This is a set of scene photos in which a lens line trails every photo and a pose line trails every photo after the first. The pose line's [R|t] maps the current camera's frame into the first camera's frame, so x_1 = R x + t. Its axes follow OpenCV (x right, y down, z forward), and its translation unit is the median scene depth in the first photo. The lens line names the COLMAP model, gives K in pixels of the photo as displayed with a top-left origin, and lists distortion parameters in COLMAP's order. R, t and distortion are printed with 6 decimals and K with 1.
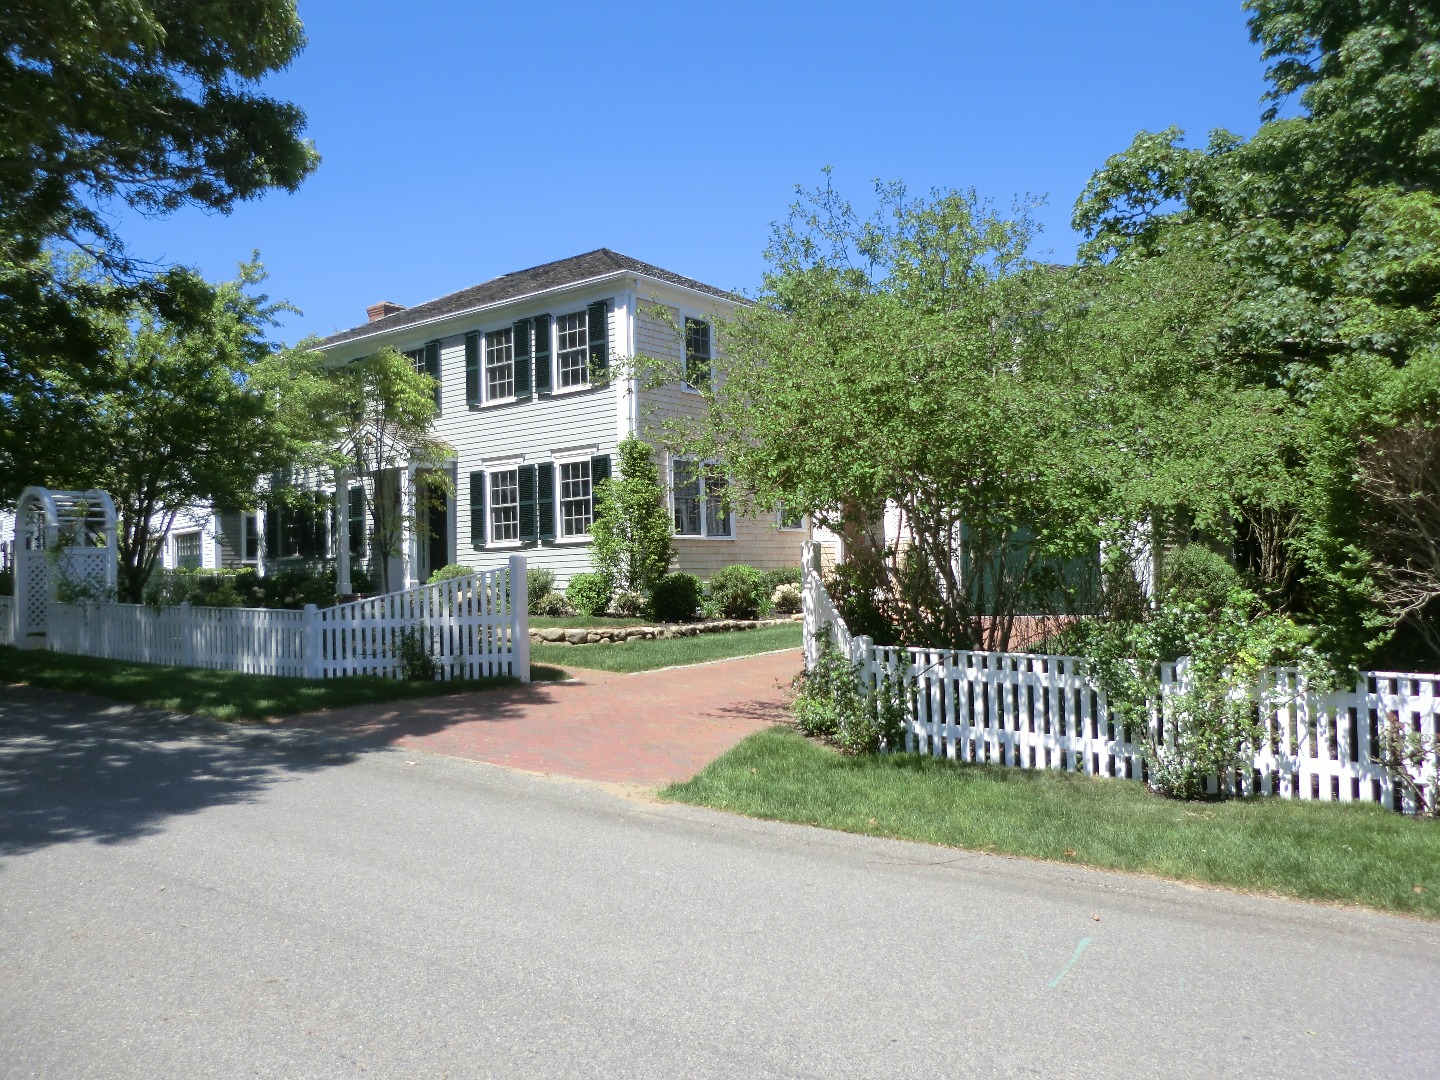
lens RADIAL K [[1139.7, 0, 724.9], [0, 1139.7, 536.9], [0, 0, 1]] dist [-0.095746, 0.099531]
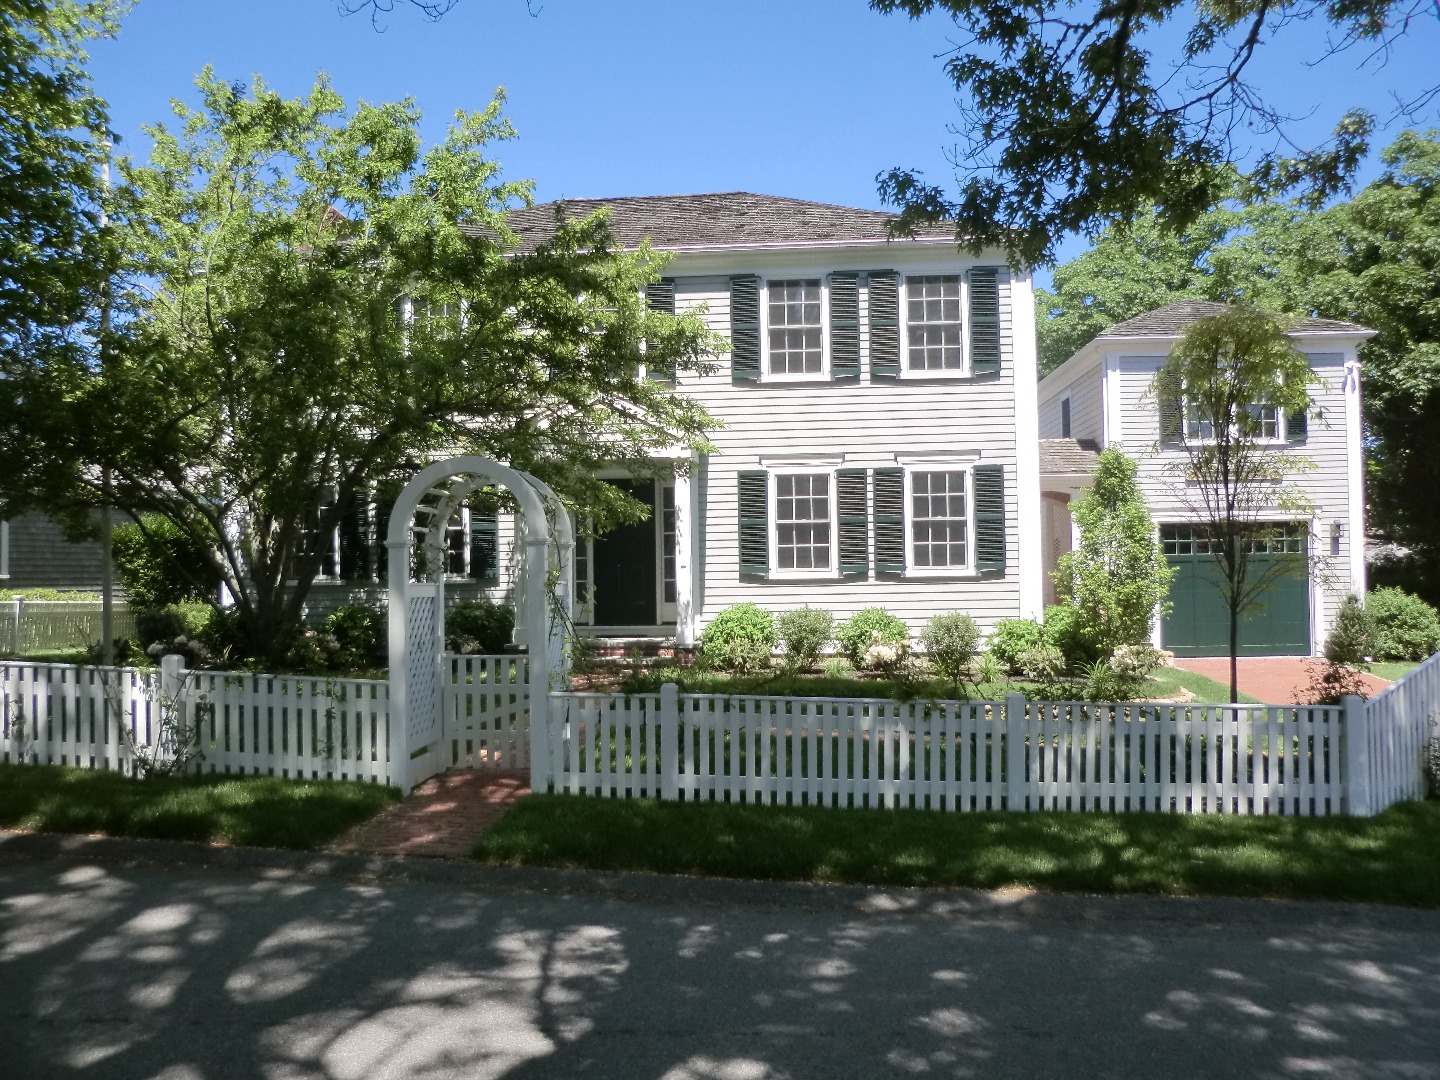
lens RADIAL K [[1139.7, 0, 724.9], [0, 1139.7, 536.9], [0, 0, 1]] dist [-0.095746, 0.099531]
pose [[0.854620, 0.036080, 0.517998, -0.647792], [-0.032689, 0.999343, -0.015675, -0.005042], [-0.518223, -0.003536, 0.855238, 0.426225]]
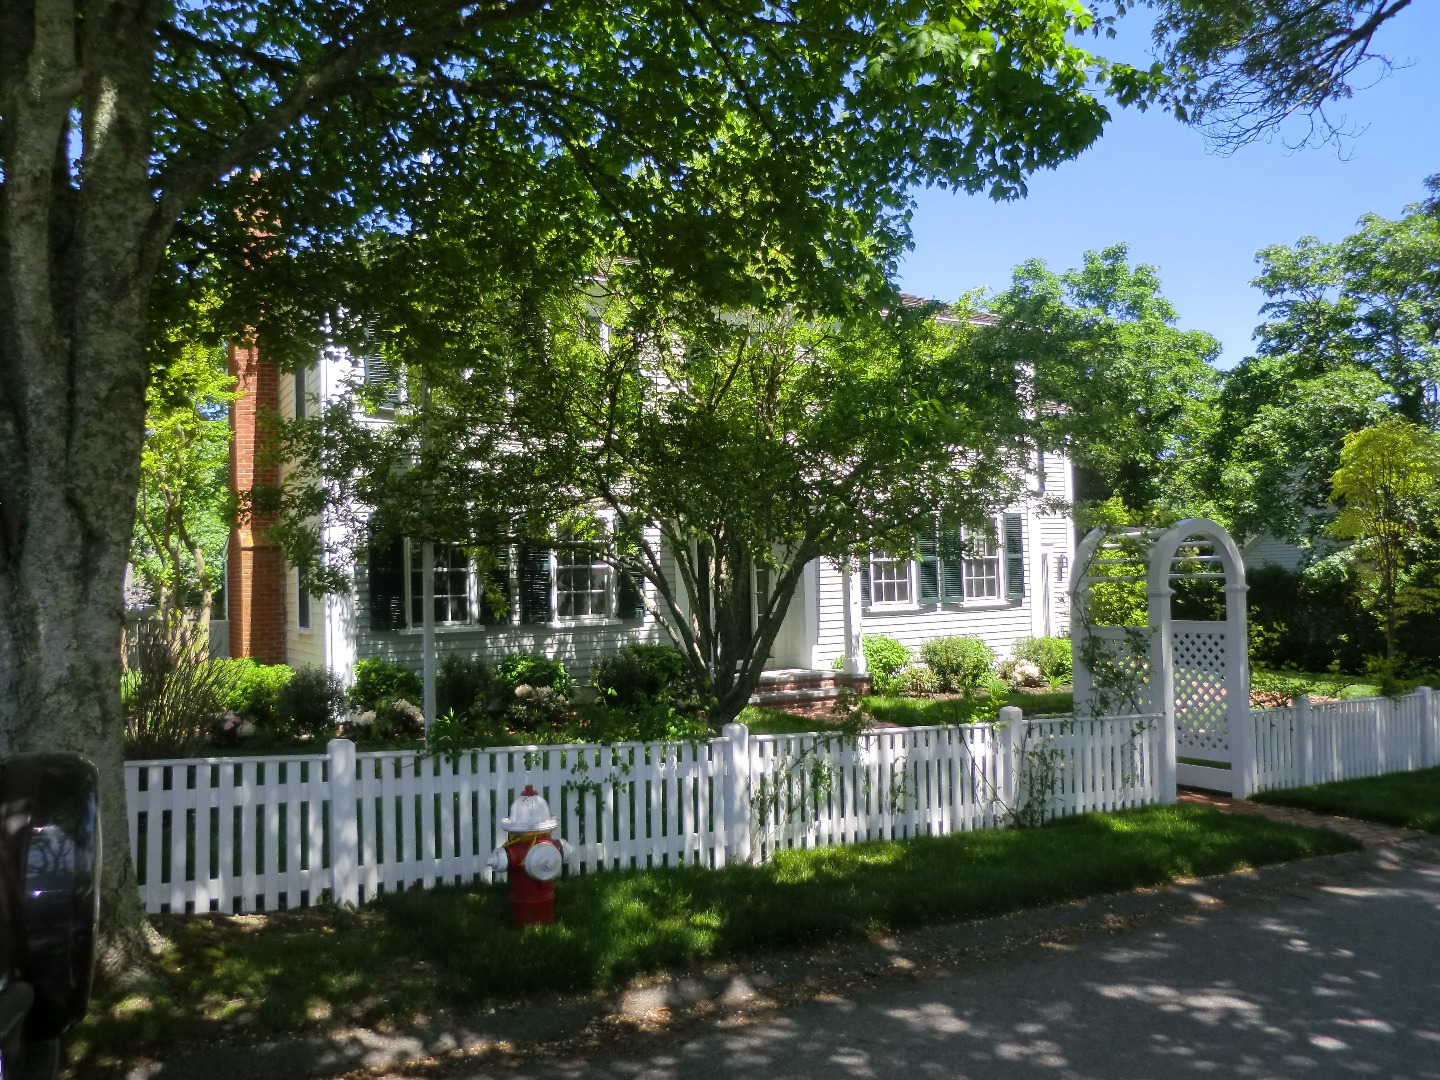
lens RADIAL K [[1139.7, 0, 724.9], [0, 1139.7, 536.9], [0, 0, 1]] dist [-0.095746, 0.099531]
pose [[0.408246, 0.052896, 0.911338, -1.044562], [-0.019182, 0.998596, -0.049368, -0.001429], [-0.912671, 0.002673, 0.408687, 0.818396]]
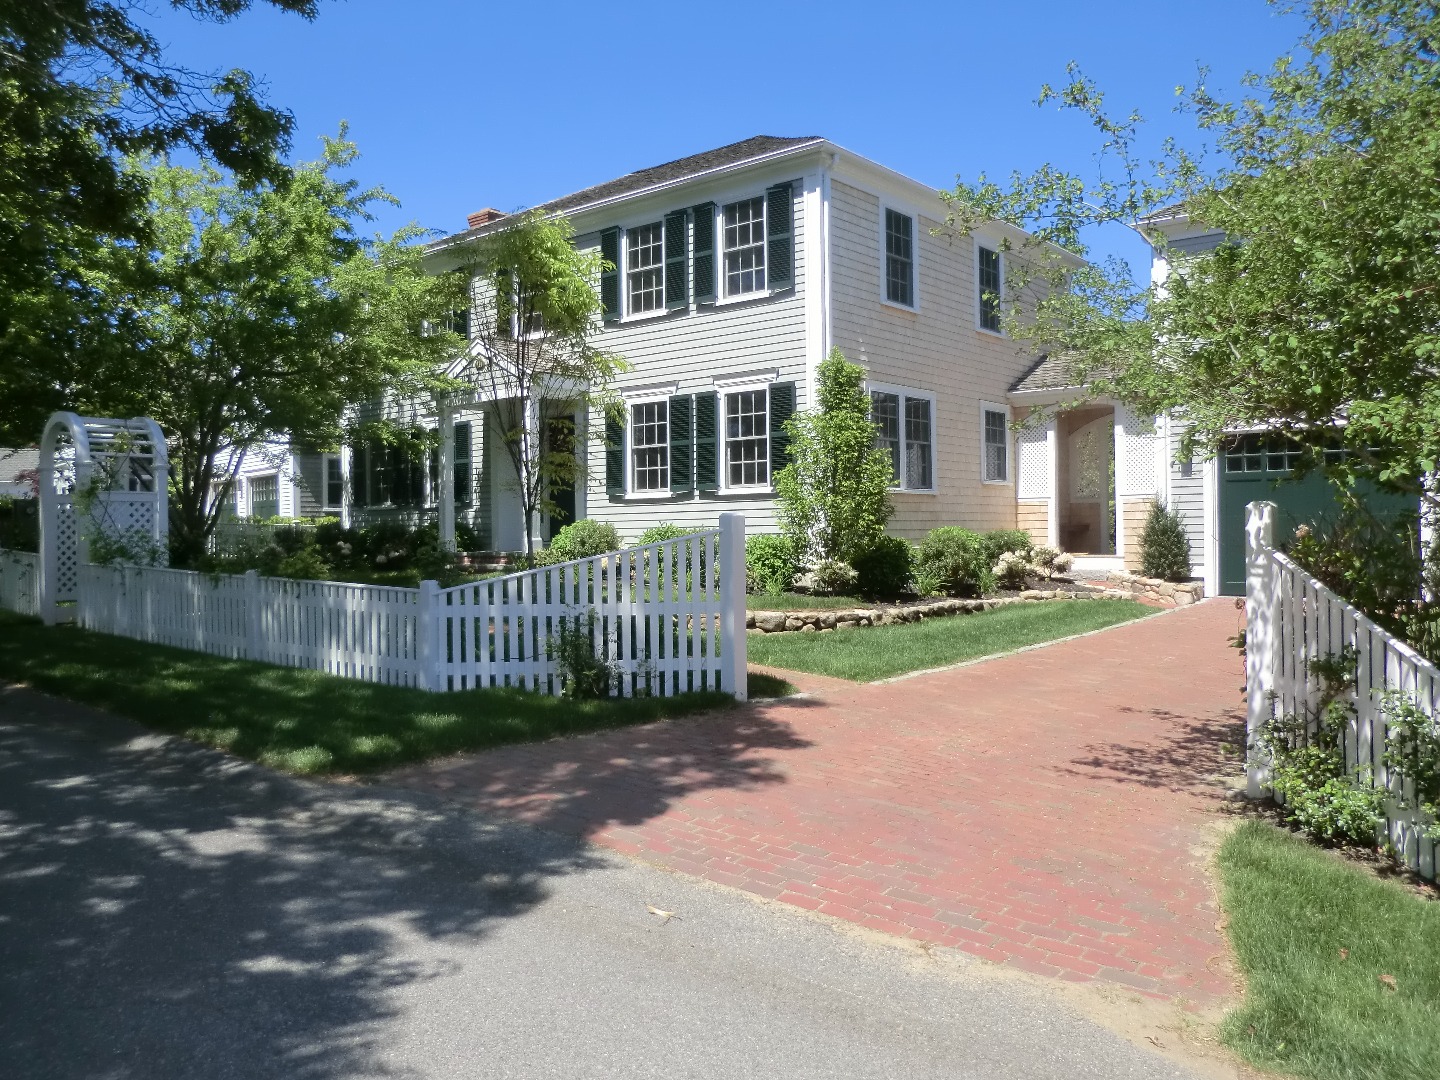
lens RADIAL K [[1139.7, 0, 724.9], [0, 1139.7, 536.9], [0, 0, 1]] dist [-0.095746, 0.099531]
pose [[0.997960, 0.018736, -0.061039, -0.097060], [-0.016125, 0.998946, 0.042976, 0.000691], [0.061780, -0.041904, 0.997210, 0.216403]]
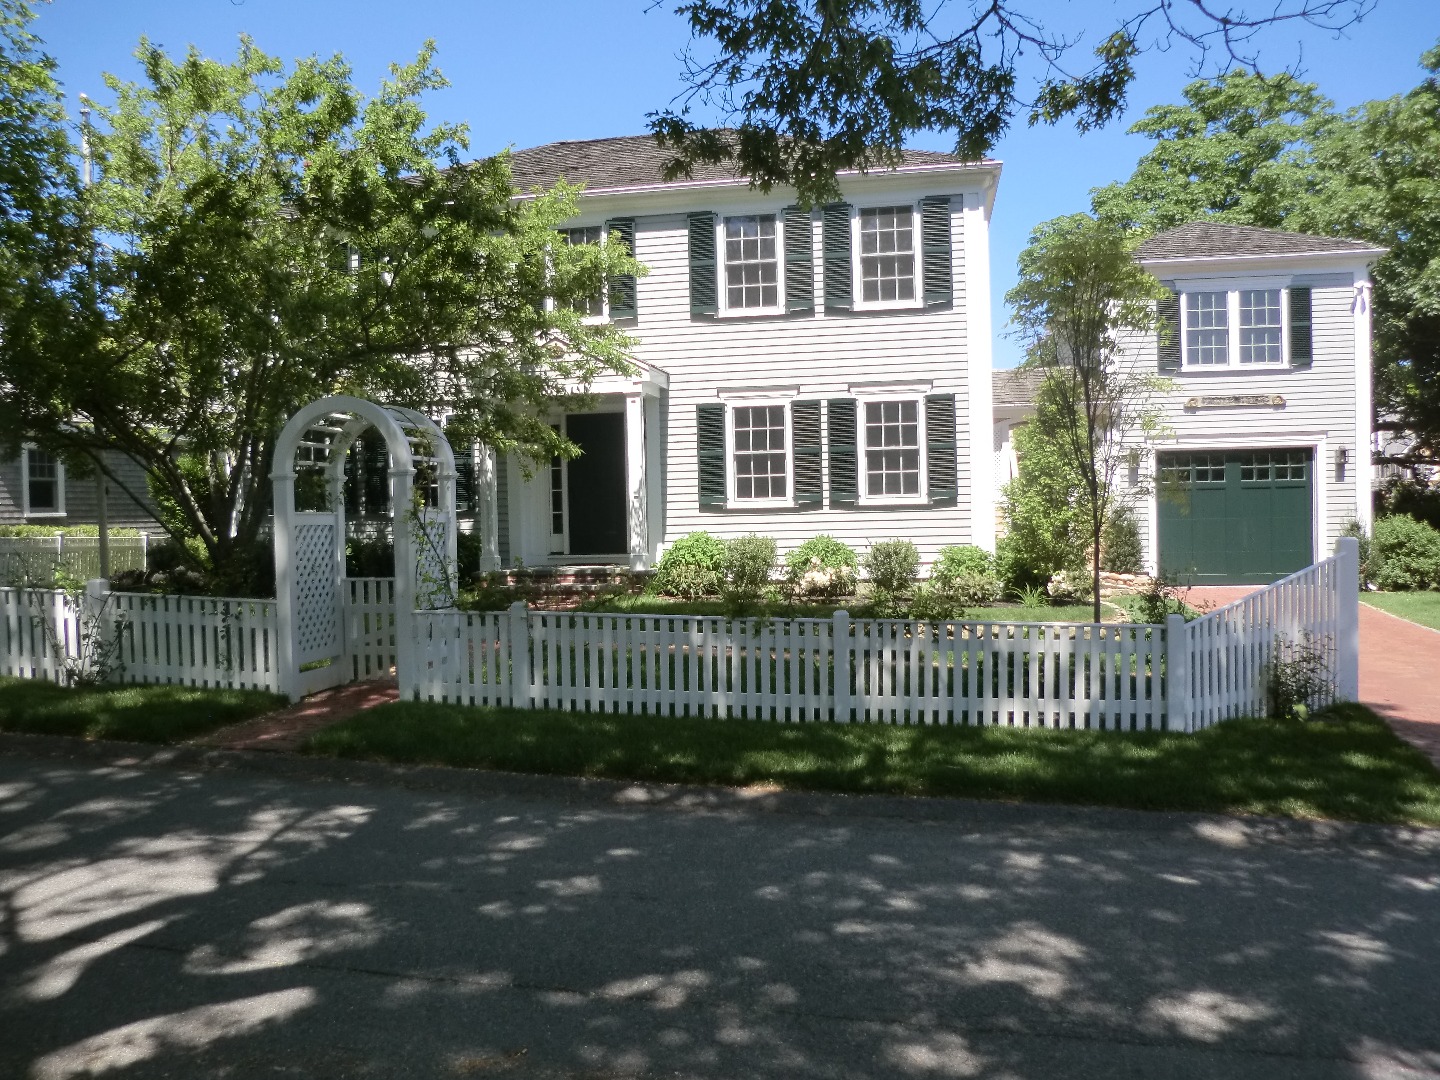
lens RADIAL K [[1139.7, 0, 724.9], [0, 1139.7, 536.9], [0, 0, 1]] dist [-0.095746, 0.099531]
pose [[0.897944, 0.001047, 0.440109, -0.574925], [-0.022567, 0.998791, 0.043667, -0.004557], [-0.439531, -0.049142, 0.896882, 0.354524]]
